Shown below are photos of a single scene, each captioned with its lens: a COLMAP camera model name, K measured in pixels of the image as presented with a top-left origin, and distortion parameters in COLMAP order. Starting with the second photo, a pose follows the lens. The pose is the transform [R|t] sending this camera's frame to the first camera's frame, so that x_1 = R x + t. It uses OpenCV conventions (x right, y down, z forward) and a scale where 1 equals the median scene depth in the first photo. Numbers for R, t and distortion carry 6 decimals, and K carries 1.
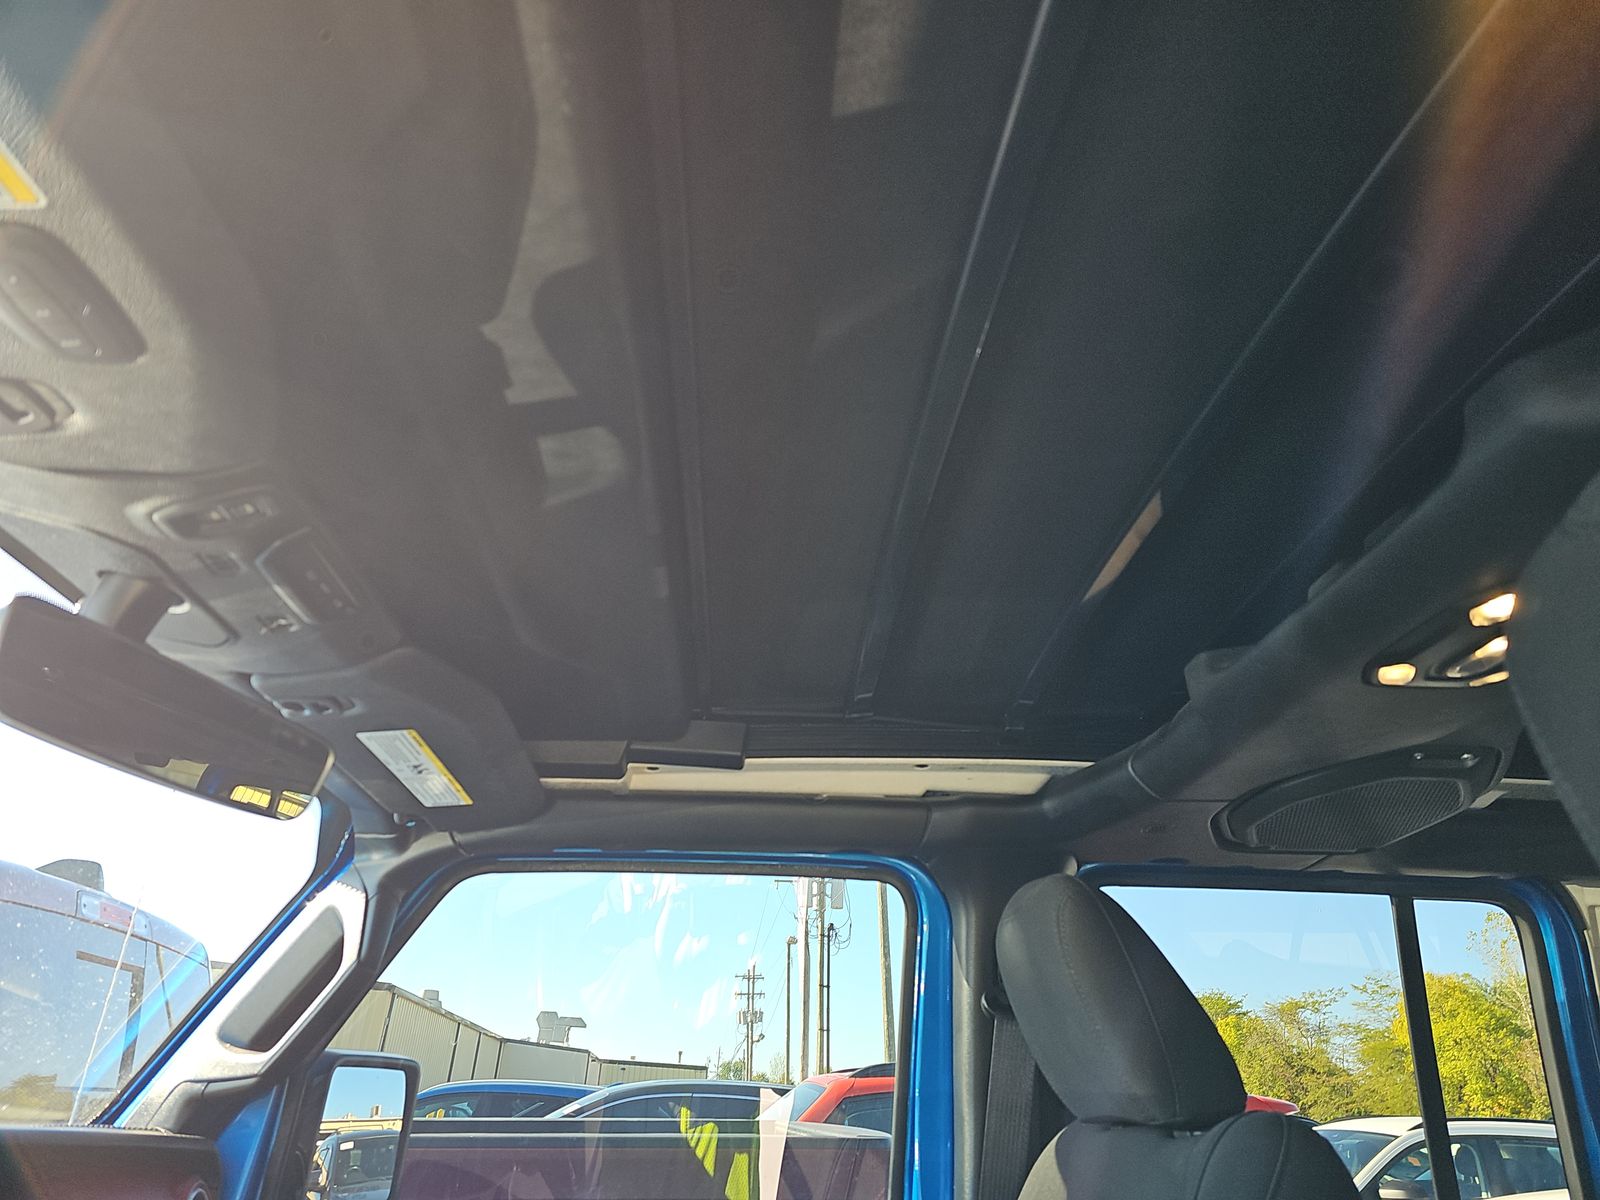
lens RADIAL K [[1056.5, 0, 807.7], [0, 1056.5, 587.5], [0, 0, 1]] dist [0.037106, -0.006073]
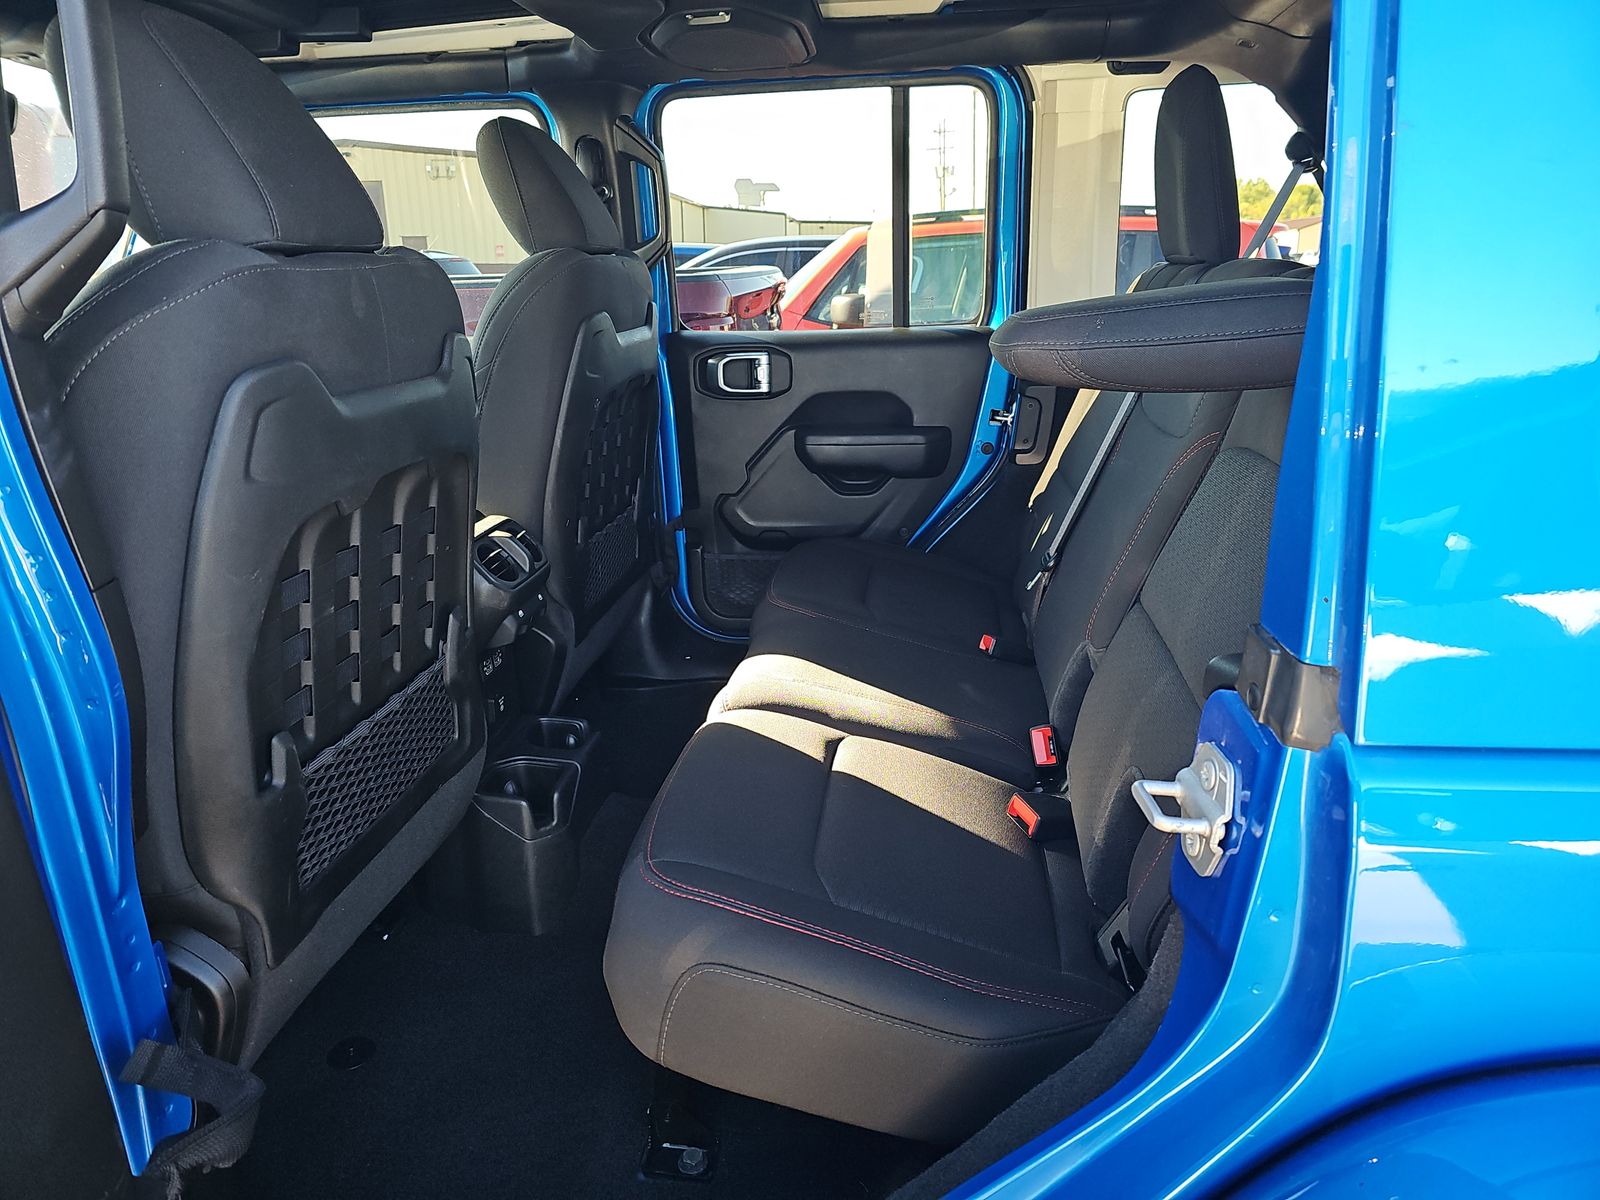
lens RADIAL K [[1056.5, 0, 811.3], [0, 1056.5, 585.5], [0, 0, 1]] dist [0.037106, -0.006073]
pose [[0.984499, 0.005655, -0.175299, 0.789577], [0.115833, 0.729532, 0.674066, -0.207533], [0.131698, -0.683923, 0.717569, -0.506200]]
